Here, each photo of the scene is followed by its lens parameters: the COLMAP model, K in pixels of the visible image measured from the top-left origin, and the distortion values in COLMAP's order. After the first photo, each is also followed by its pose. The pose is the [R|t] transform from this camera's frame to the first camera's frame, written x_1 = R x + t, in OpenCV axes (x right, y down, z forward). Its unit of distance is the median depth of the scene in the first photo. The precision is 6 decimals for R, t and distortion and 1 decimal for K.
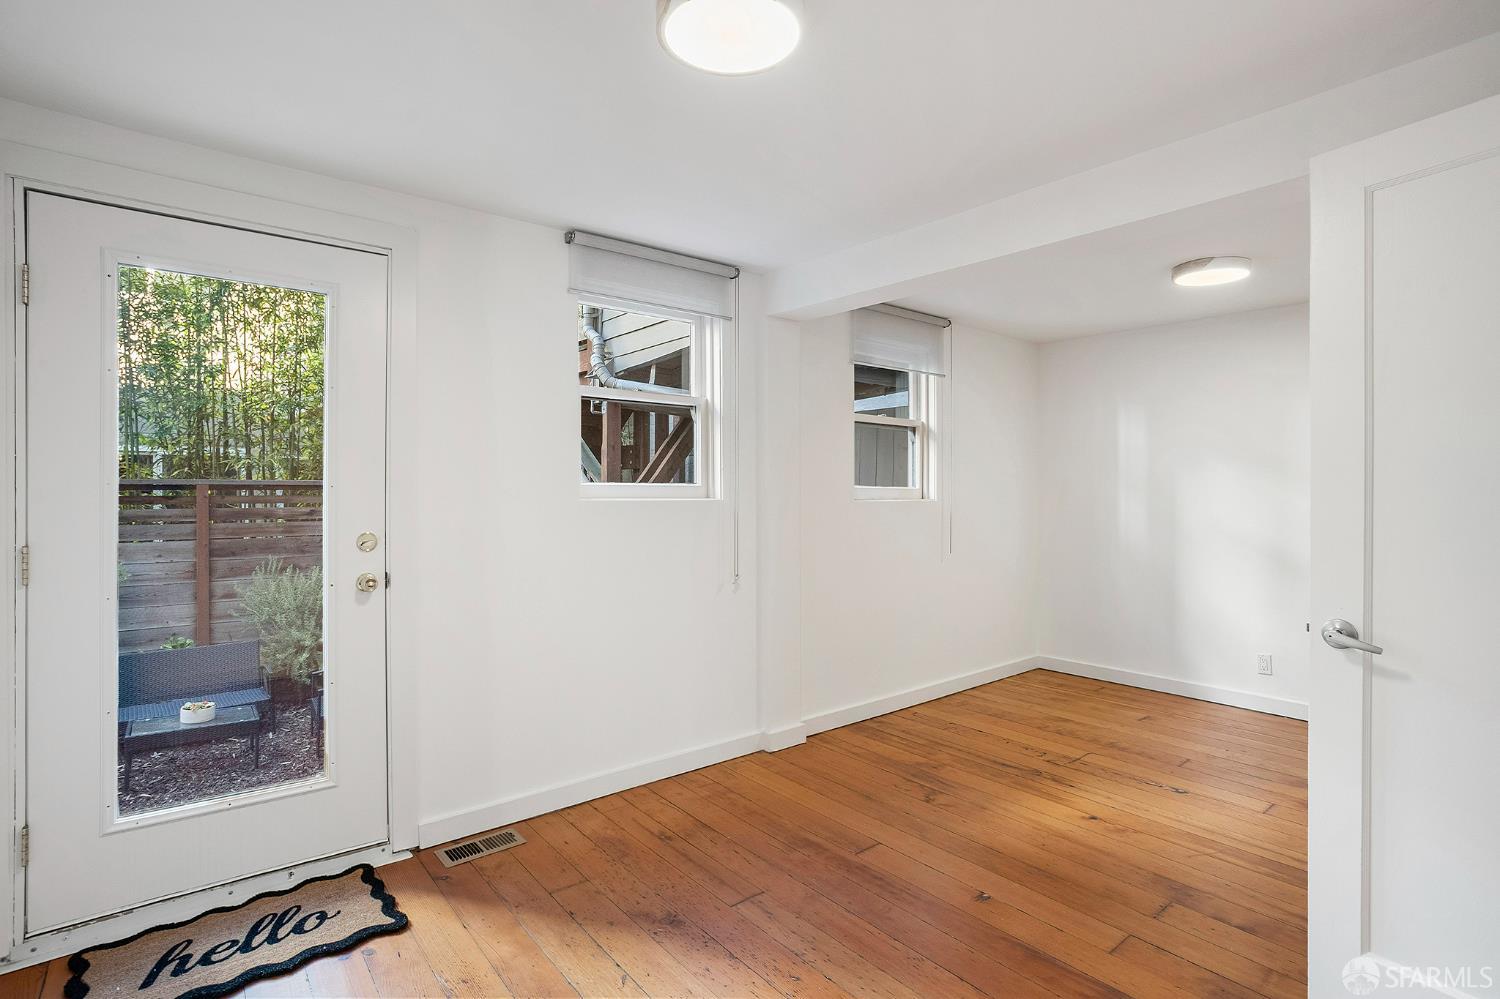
lens RADIAL K [[738.9, 0, 743.3], [0, 738.9, 488.1], [0, 0, 1]] dist [-0.069947, 0.032380]
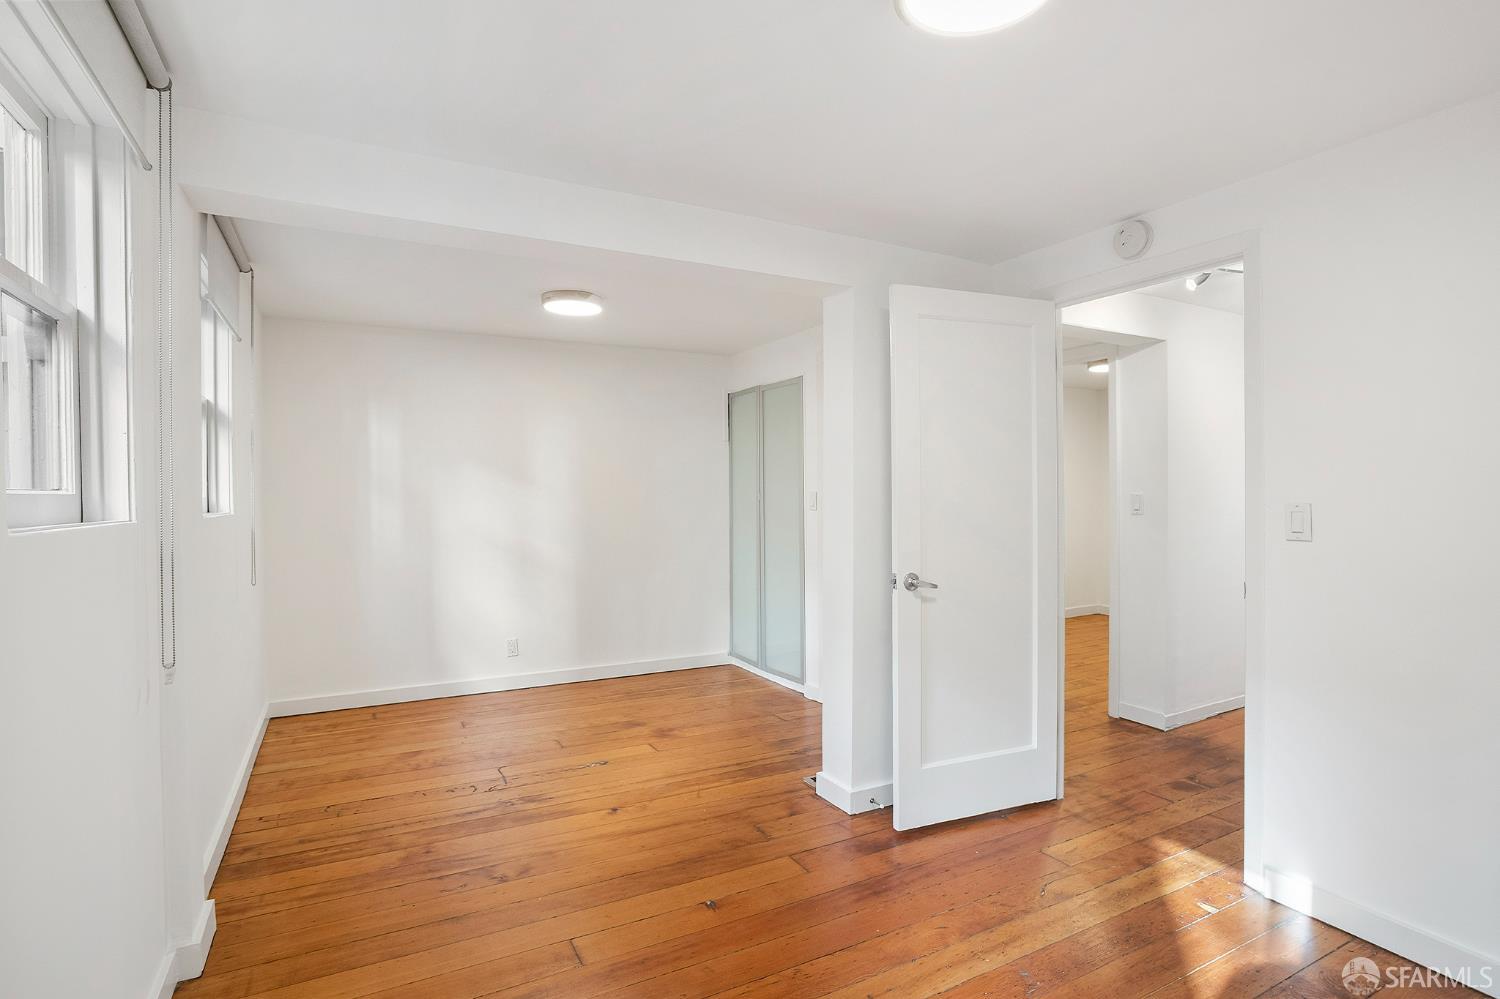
lens RADIAL K [[738.9, 0, 743.3], [0, 738.9, 488.1], [0, 0, 1]] dist [-0.069947, 0.032380]
pose [[0.186656, 0.002279, 0.982423, -0.426797], [0.008367, 0.999957, -0.003909, -0.001237], [-0.982390, 0.008949, 0.186629, 0.510479]]
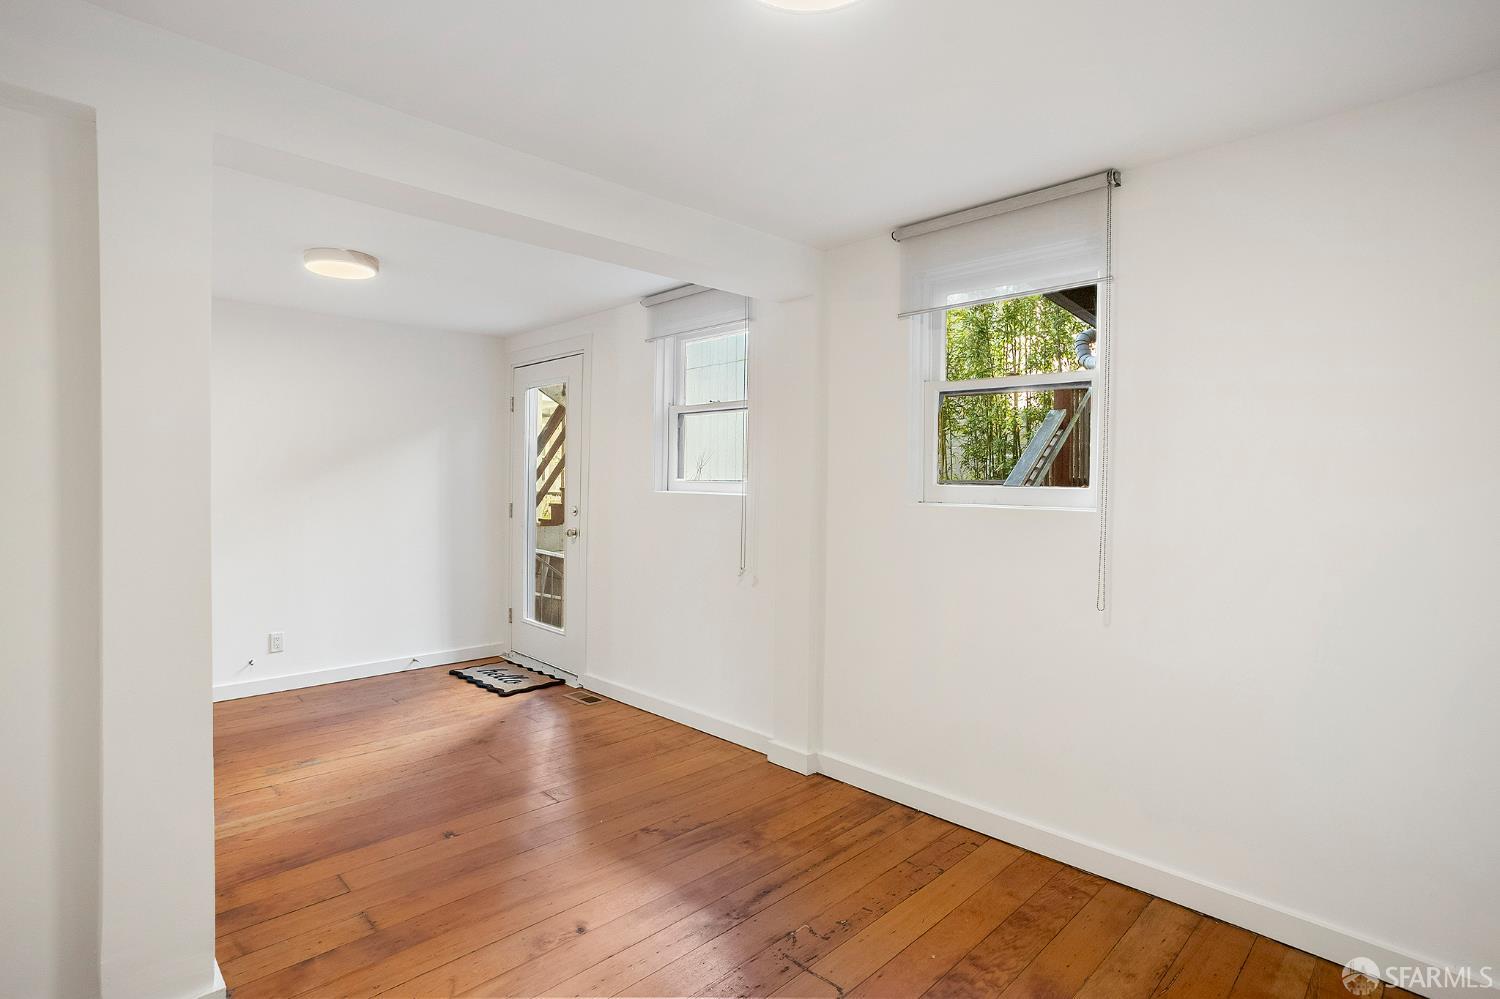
lens RADIAL K [[738.9, 0, 743.3], [0, 738.9, 488.1], [0, 0, 1]] dist [-0.069947, 0.032380]
pose [[0.098279, 0.001618, -0.995158, 1.015411], [-0.019383, 0.999812, -0.000289, 0.006931], [0.994970, 0.019318, 0.098292, 0.897115]]
